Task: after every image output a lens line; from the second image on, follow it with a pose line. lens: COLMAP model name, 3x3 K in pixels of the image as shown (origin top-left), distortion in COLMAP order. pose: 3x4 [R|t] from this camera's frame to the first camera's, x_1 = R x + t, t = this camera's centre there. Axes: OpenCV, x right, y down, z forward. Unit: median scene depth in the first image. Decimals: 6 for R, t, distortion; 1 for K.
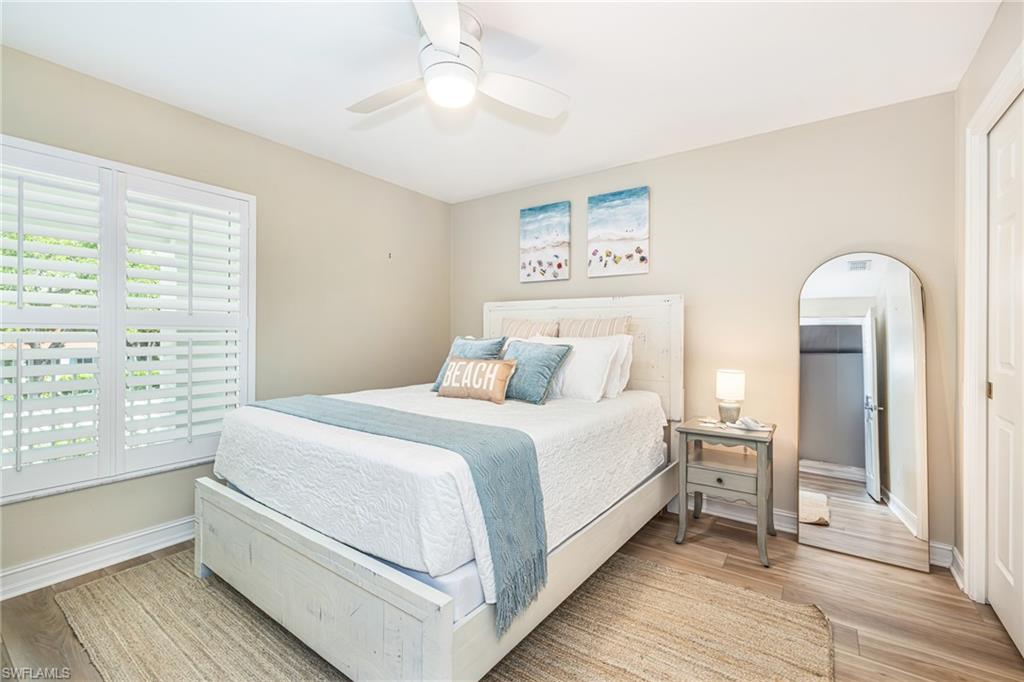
lens RADIAL K [[445.6, 0, 506.0], [0, 445.6, 333.8], [0, 0, 1]] dist [0.000077, 0.000005]
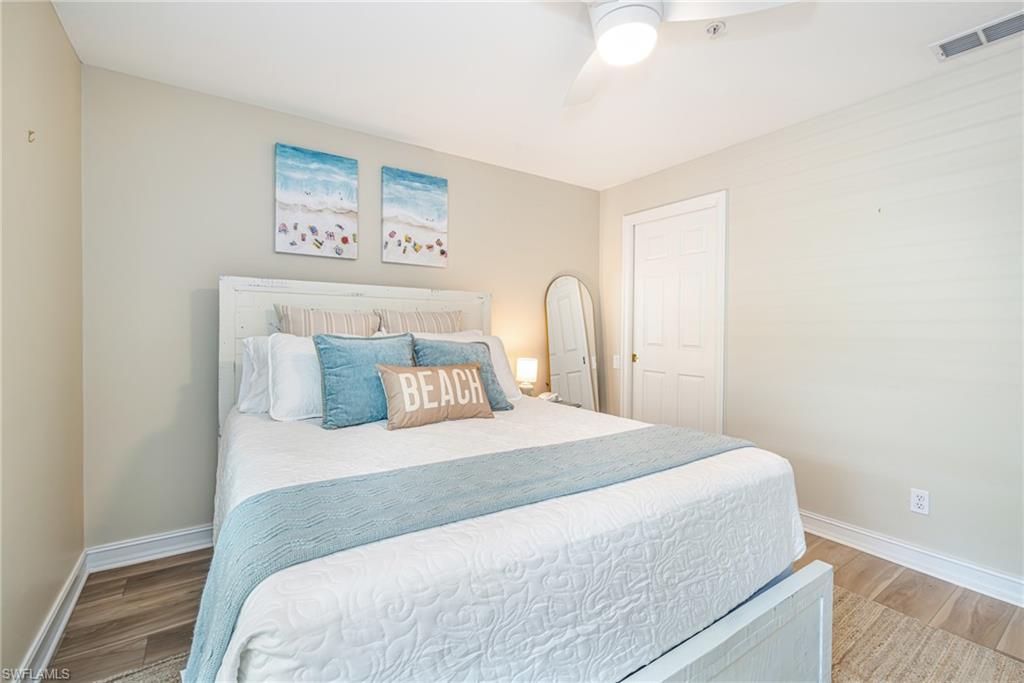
lens RADIAL K [[445.6, 0, 506.0], [0, 445.6, 334.3], [0, 0, 1]] dist [0.000077, 0.000005]
pose [[0.344211, -0.016989, 0.938739, -0.539201], [-0.005469, 0.999783, 0.020100, -0.007056], [-0.938877, -0.012053, 0.344043, 0.495752]]
